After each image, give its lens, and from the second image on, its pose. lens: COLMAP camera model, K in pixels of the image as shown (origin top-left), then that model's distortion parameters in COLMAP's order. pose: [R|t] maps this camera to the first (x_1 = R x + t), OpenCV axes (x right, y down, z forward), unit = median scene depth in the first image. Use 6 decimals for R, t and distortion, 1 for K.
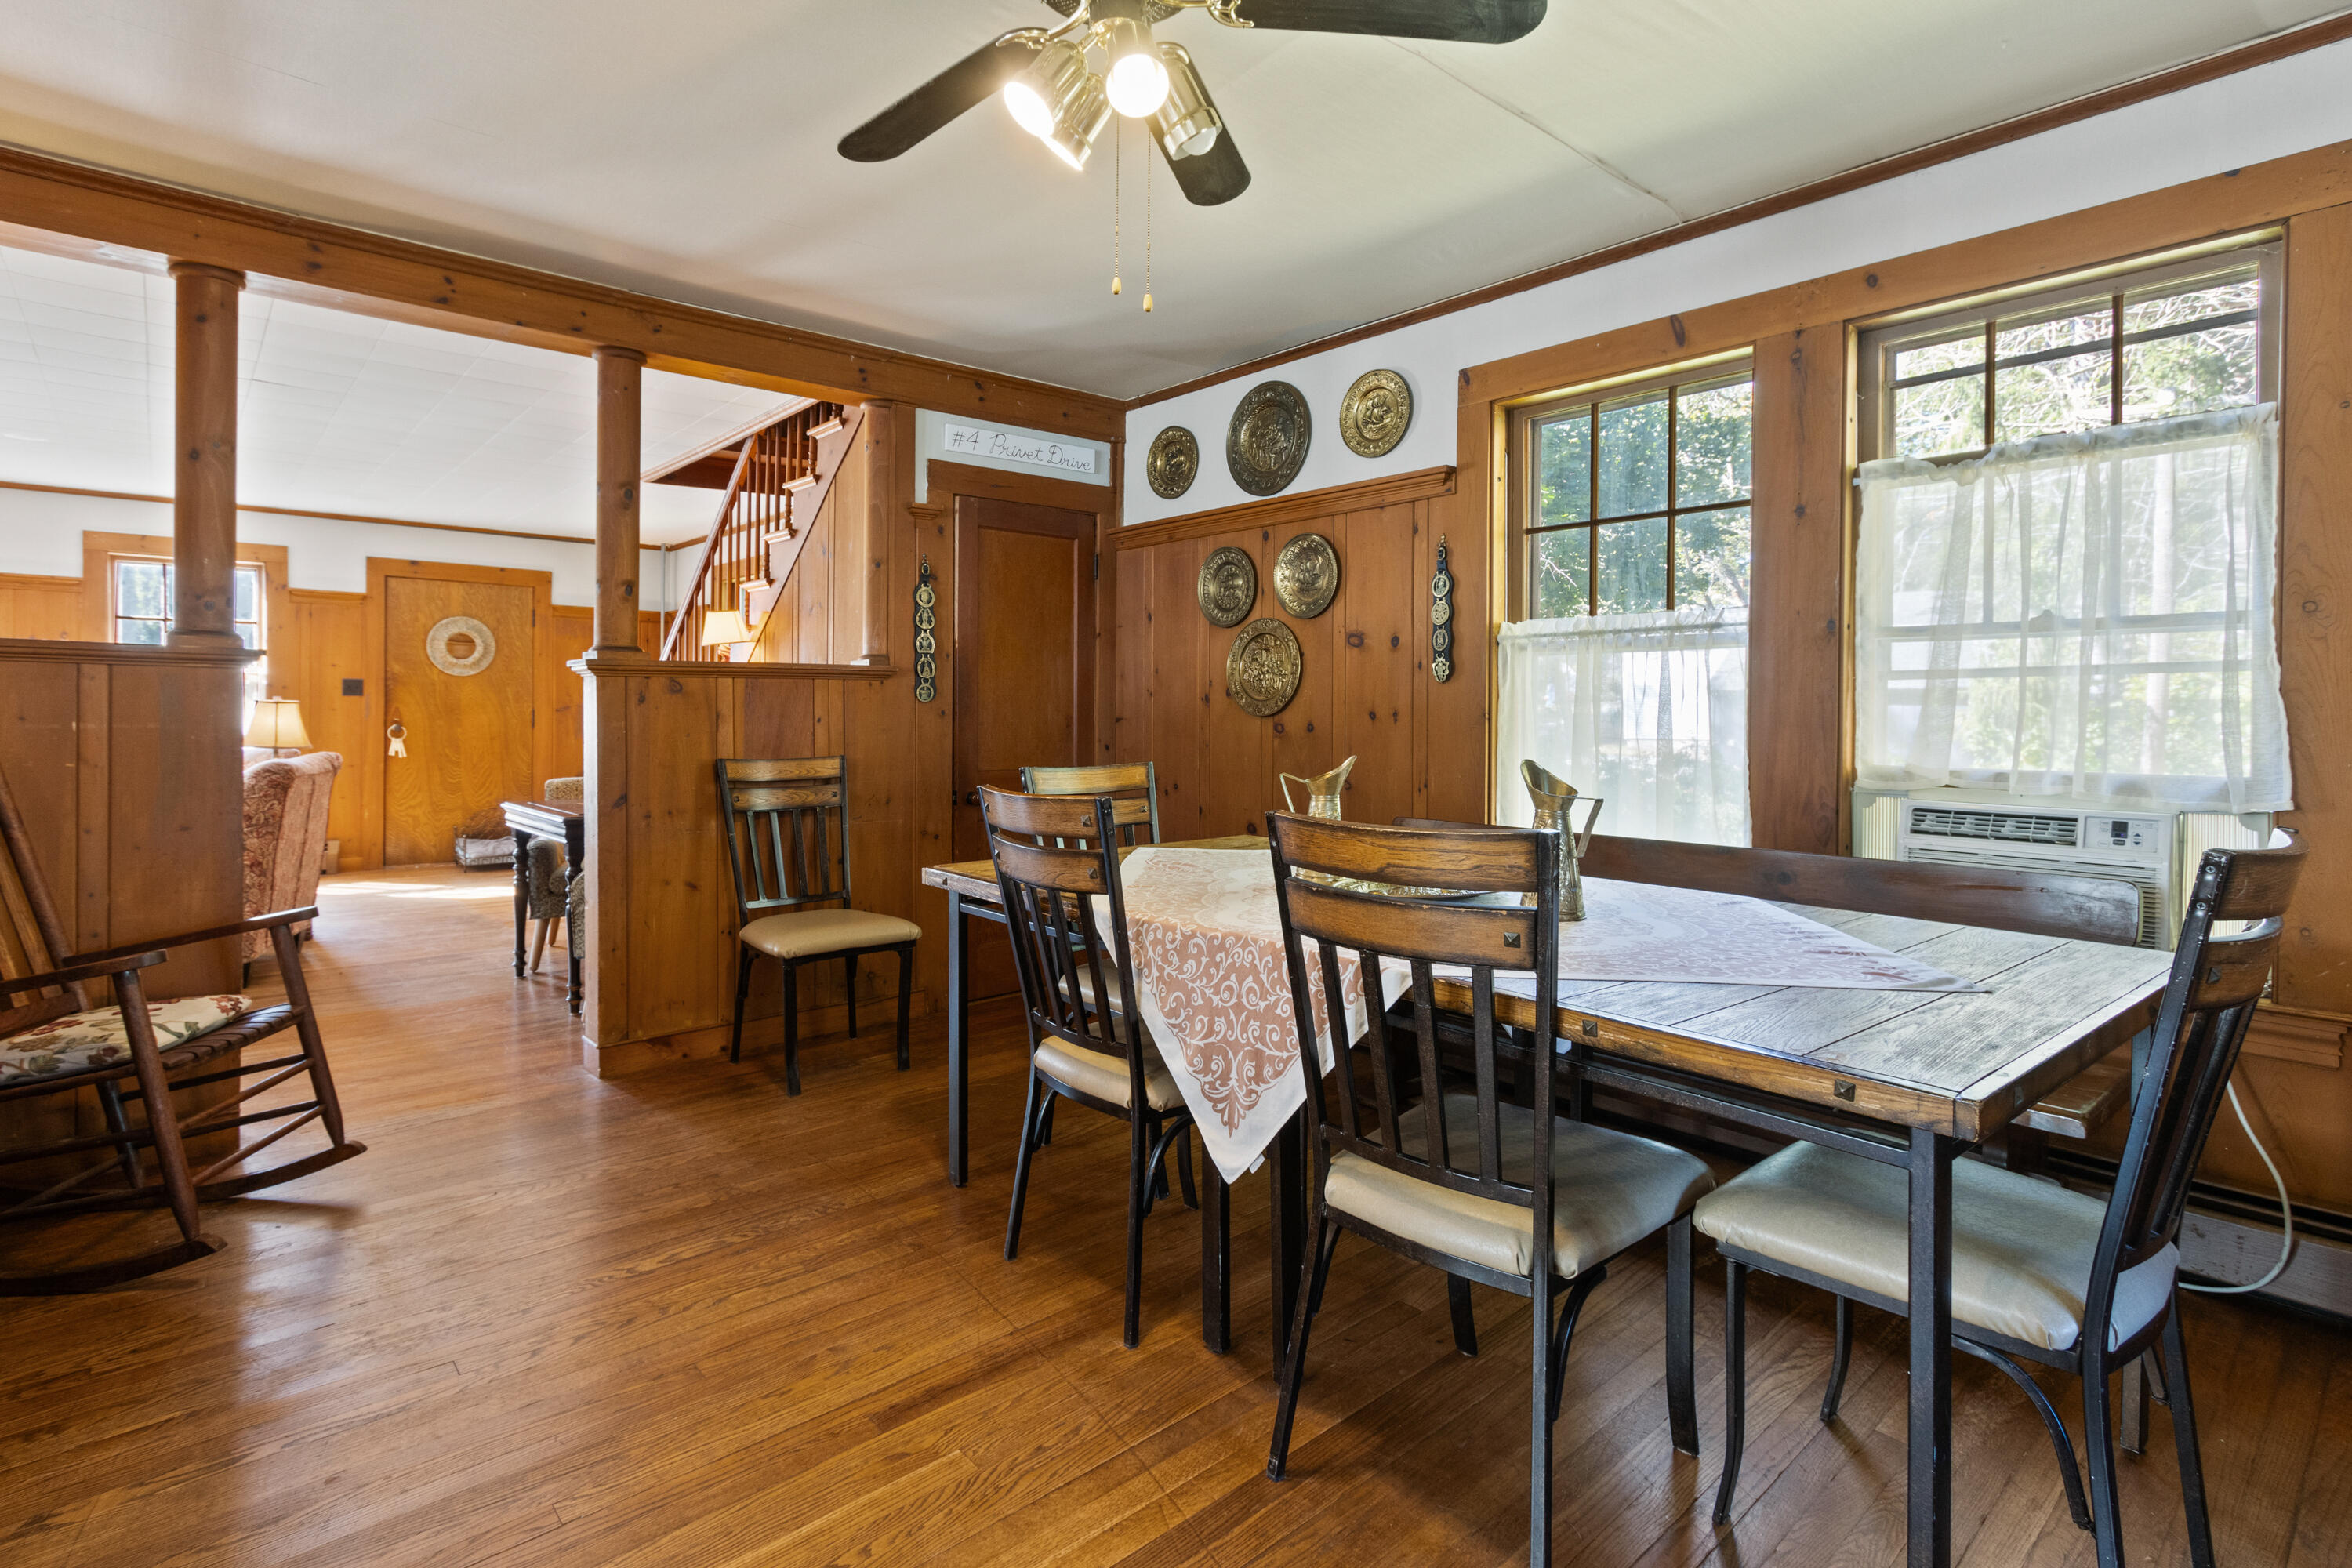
lens RADIAL K [[1156.1, 0, 1171.6], [0, 1156.1, 718.8], [0, 0, 1]] dist [0.008998, -0.003753]
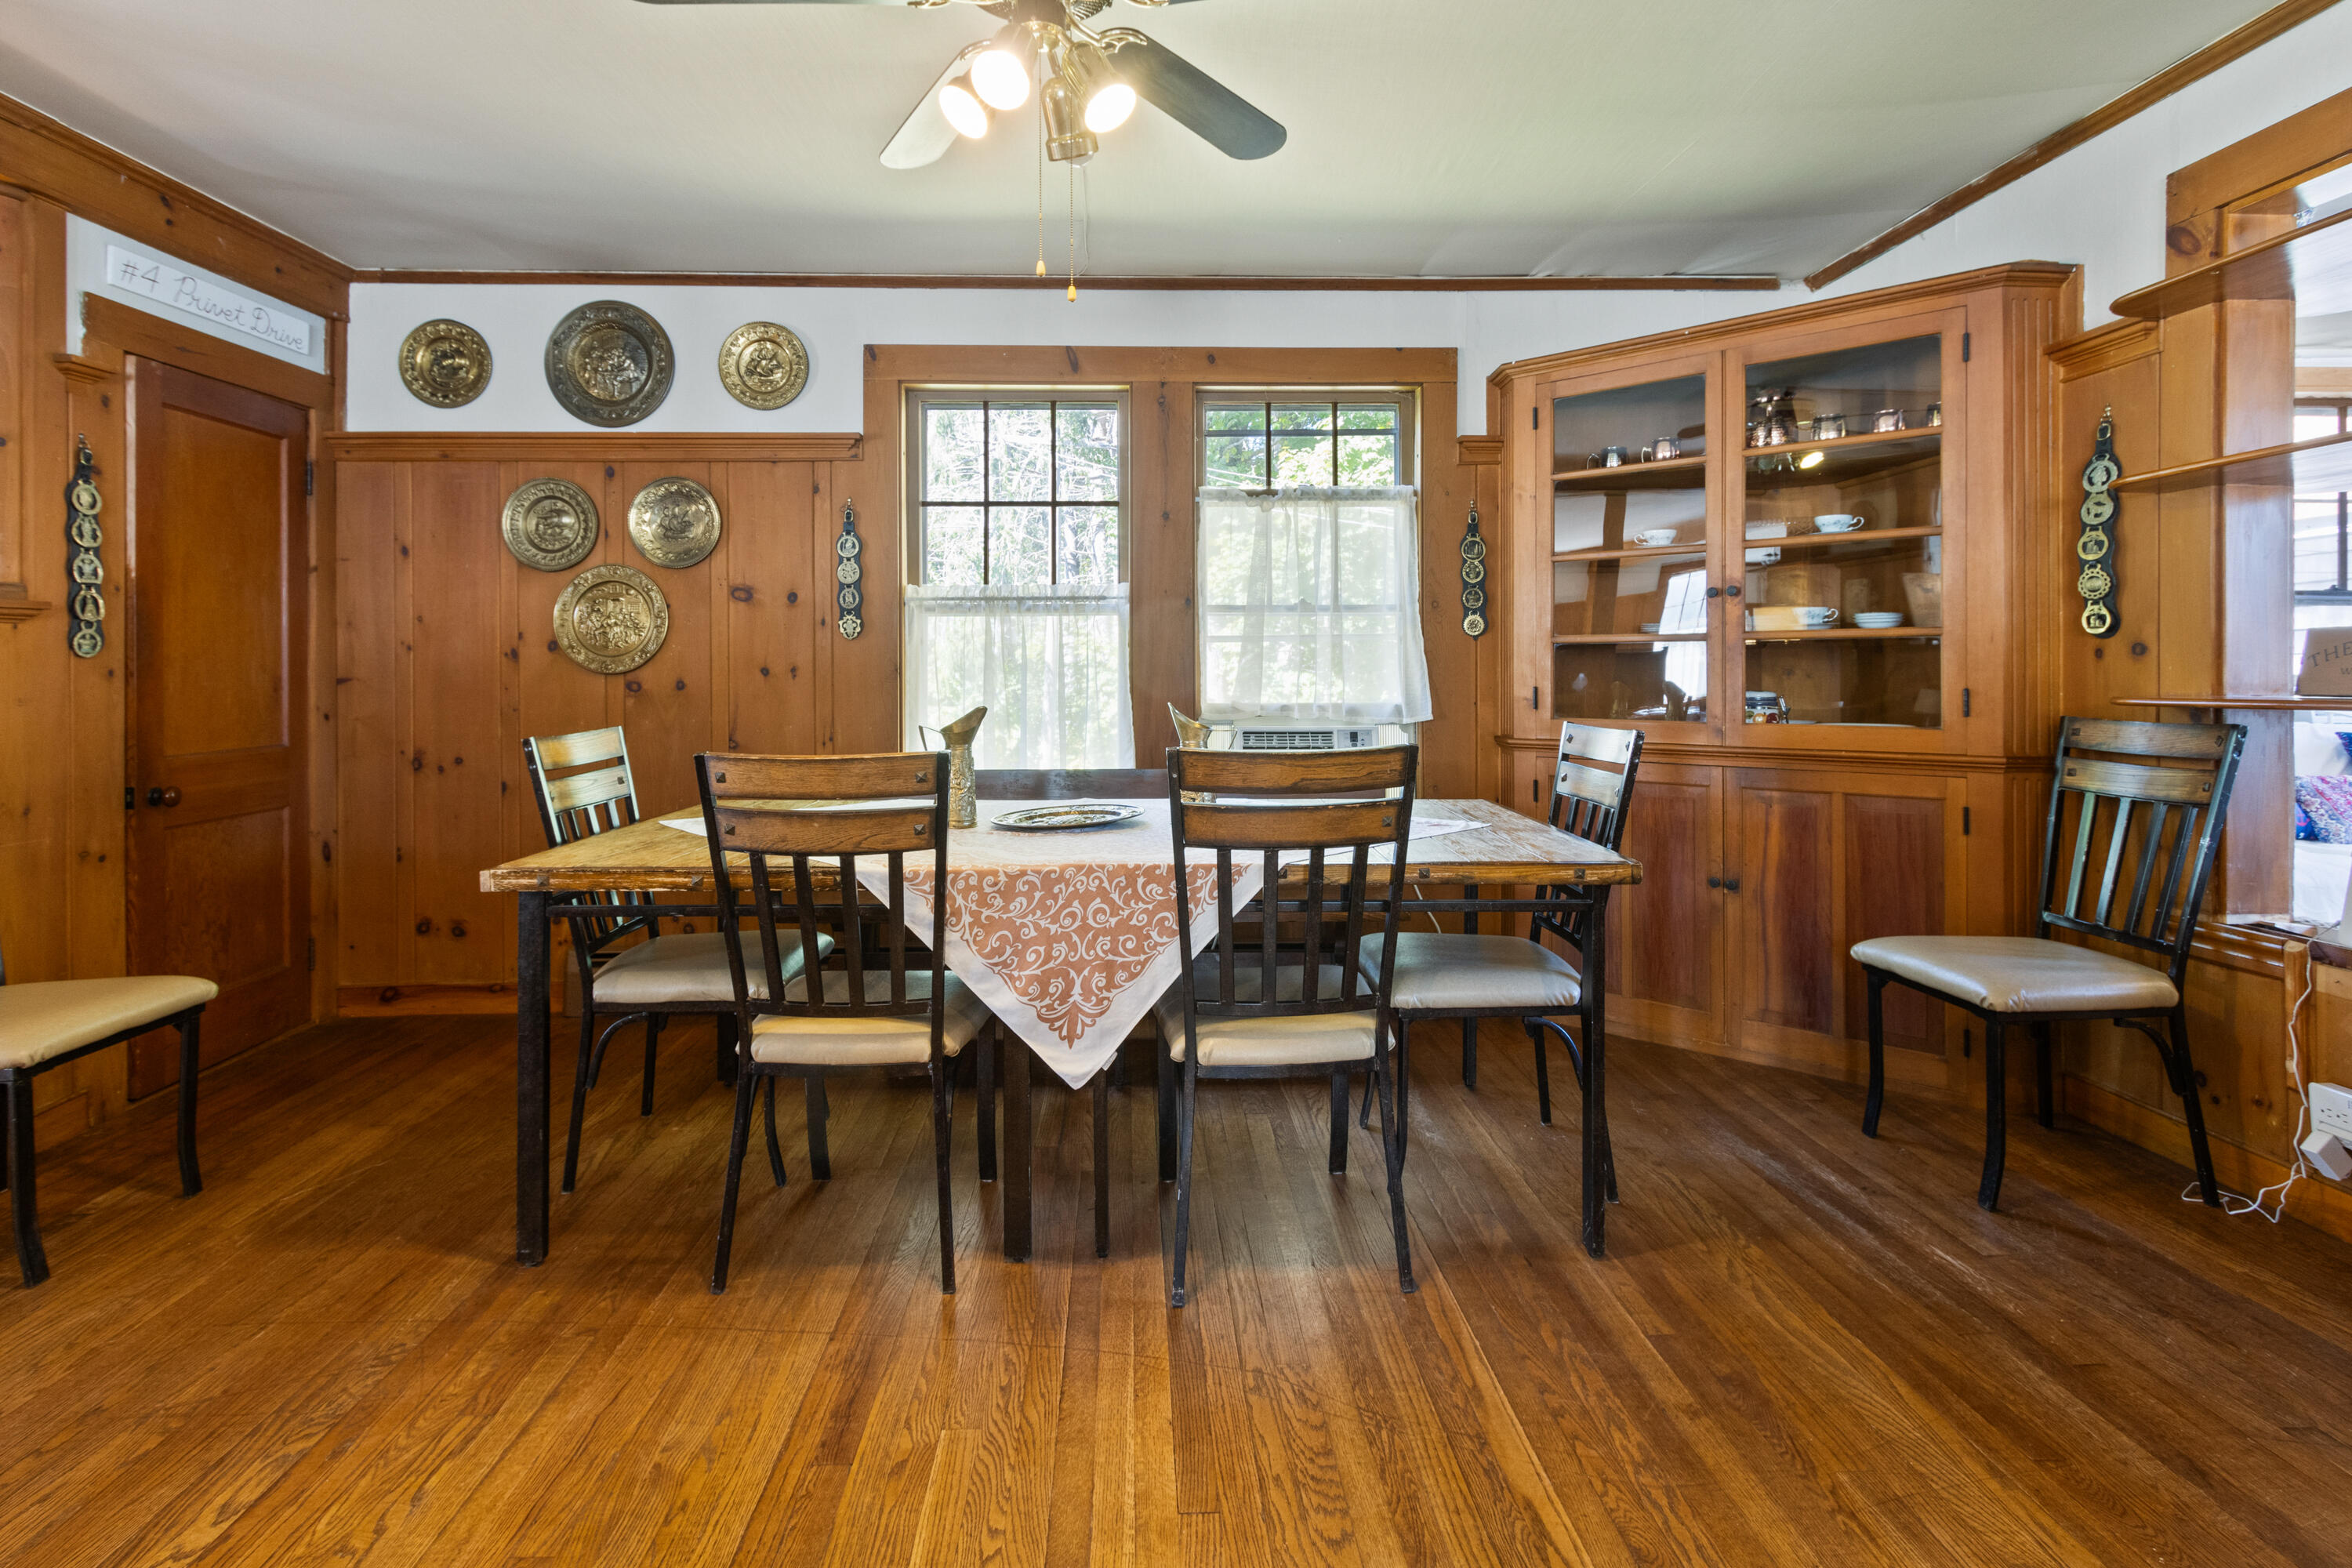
lens RADIAL K [[1156.1, 0, 1169.3], [0, 1156.1, 670.8], [0, 0, 1]] dist [0.008998, -0.003753]
pose [[0.634161, -0.007688, 0.773163, -0.396657], [0.010997, 0.999939, 0.000924, -0.000742], [-0.773123, 0.007917, 0.634207, 0.115974]]
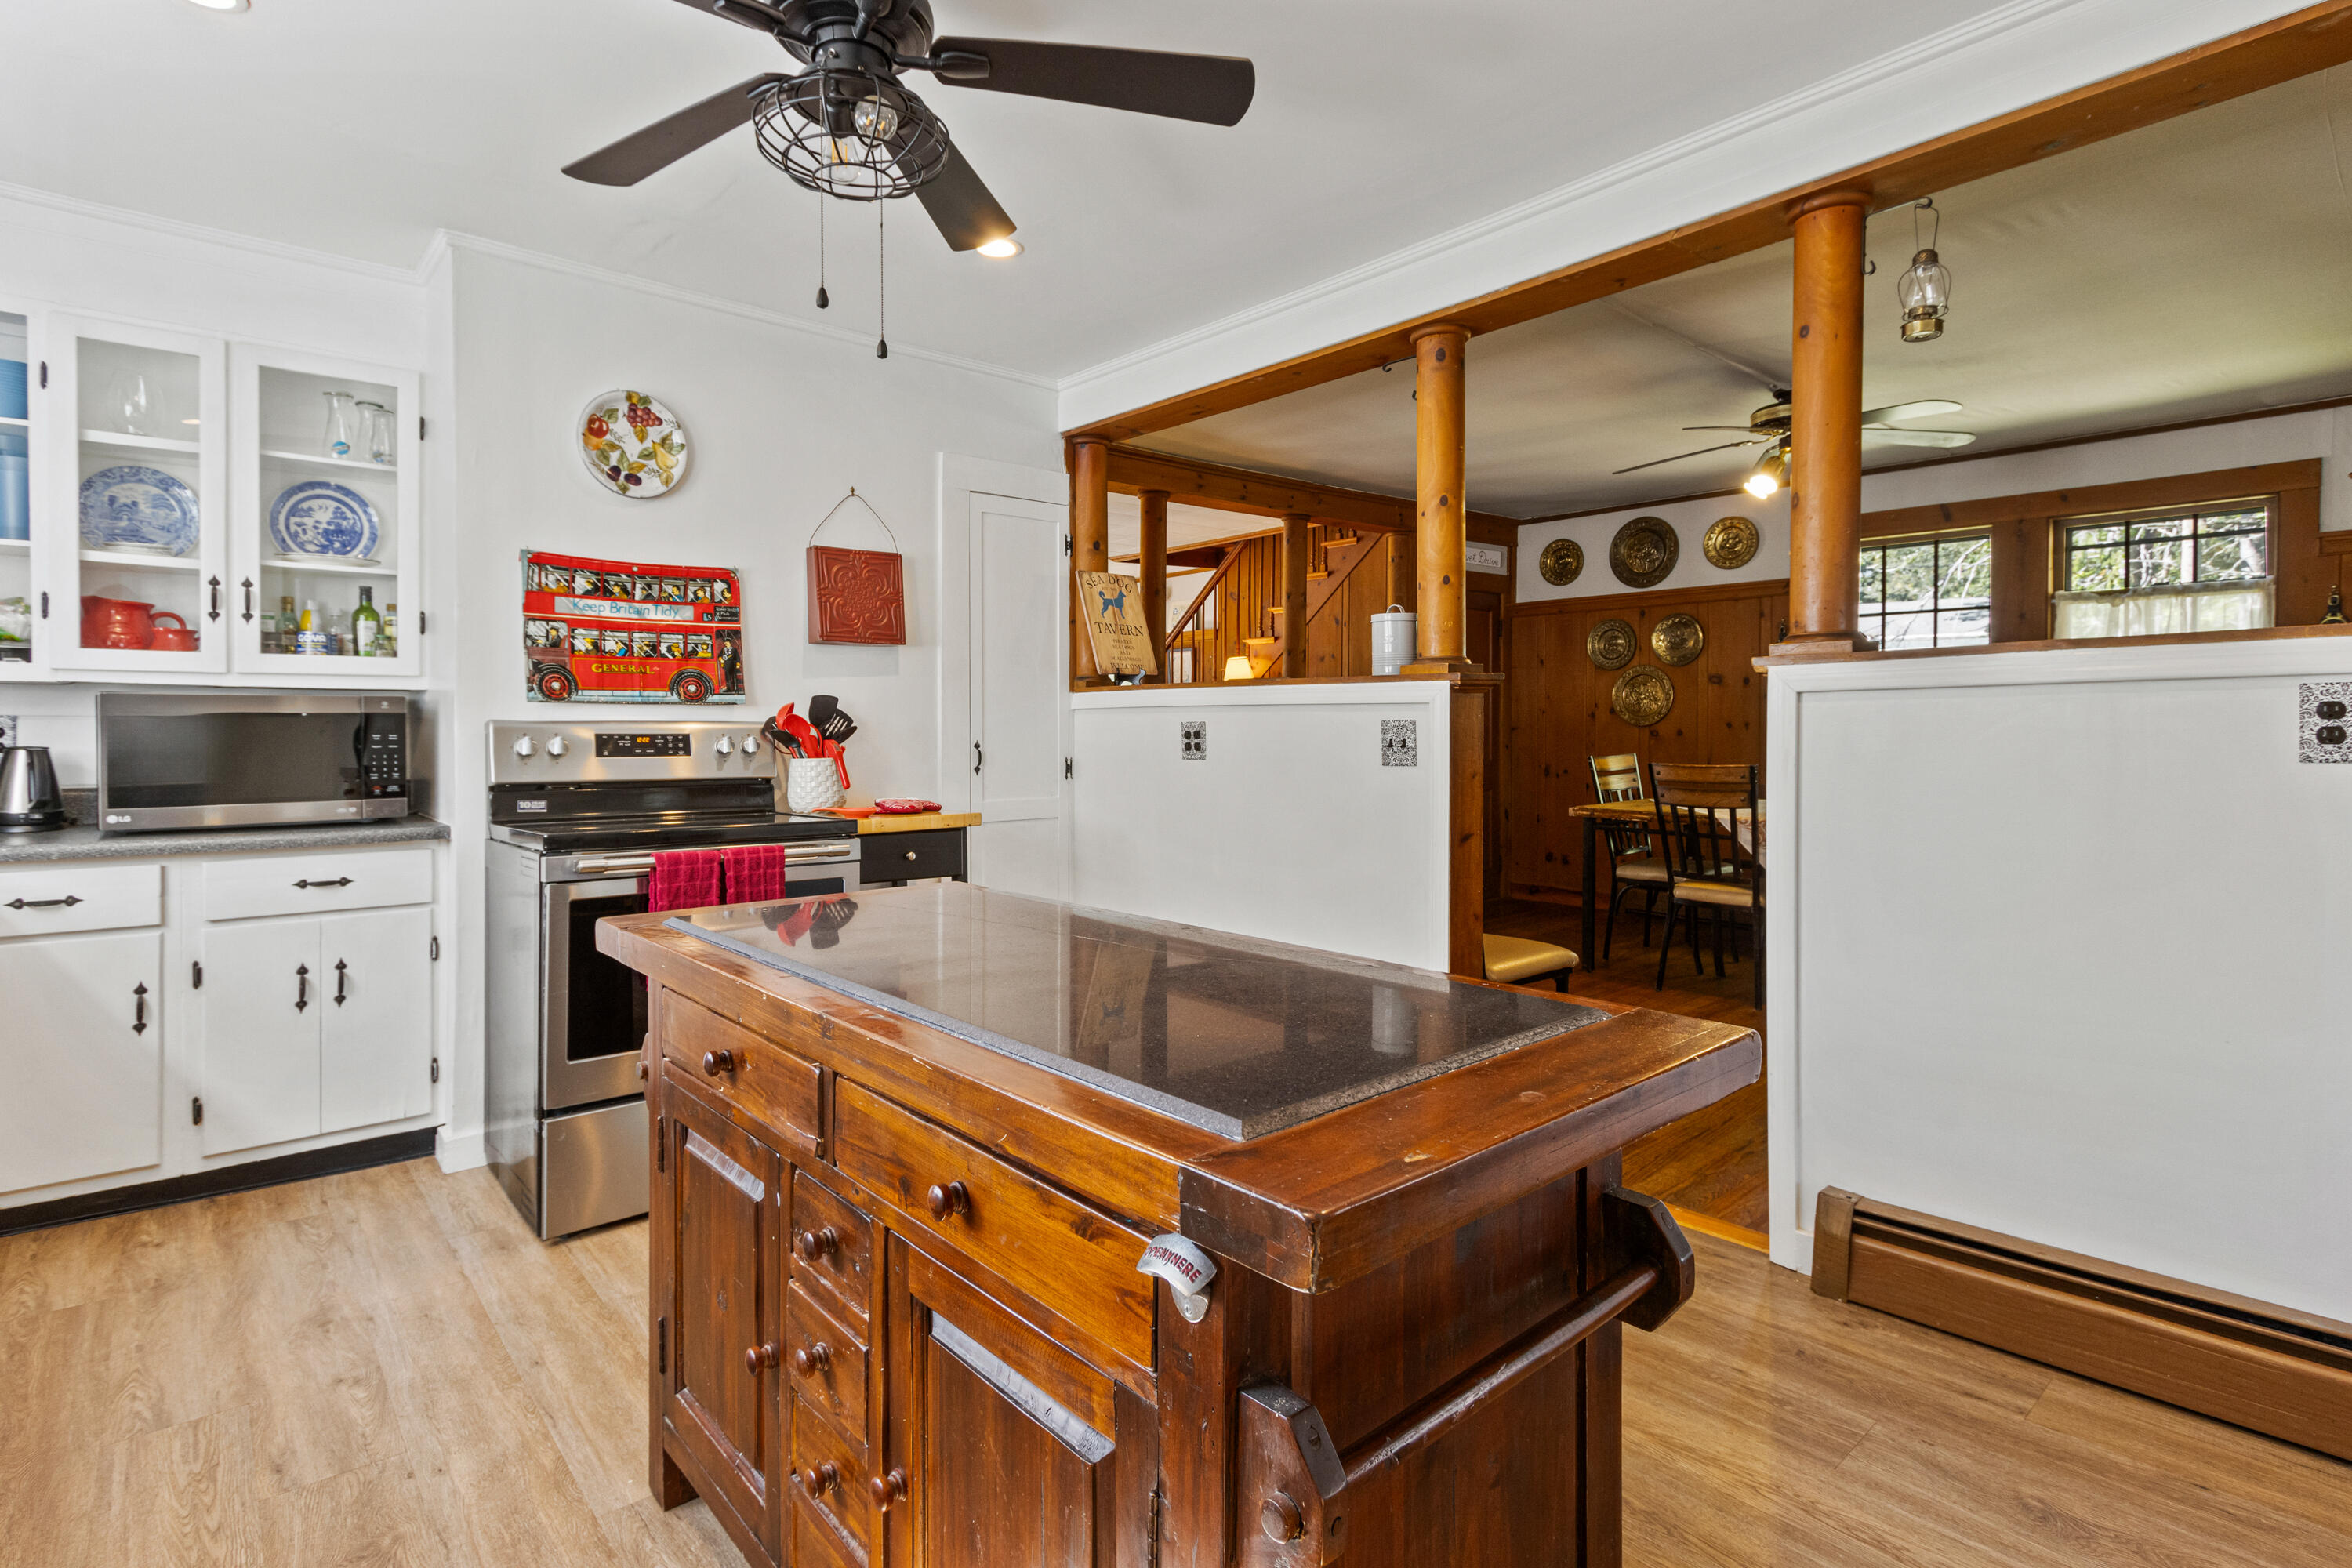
lens RADIAL K [[1156.1, 0, 1171.0], [0, 1156.1, 739.4], [0, 0, 1]] dist [0.008998, -0.003753]
pose [[0.999960, -0.007616, -0.004756, -0.662312], [0.007675, 0.999891, 0.012612, -0.010747], [0.004659, -0.012648, 0.999909, -0.711257]]
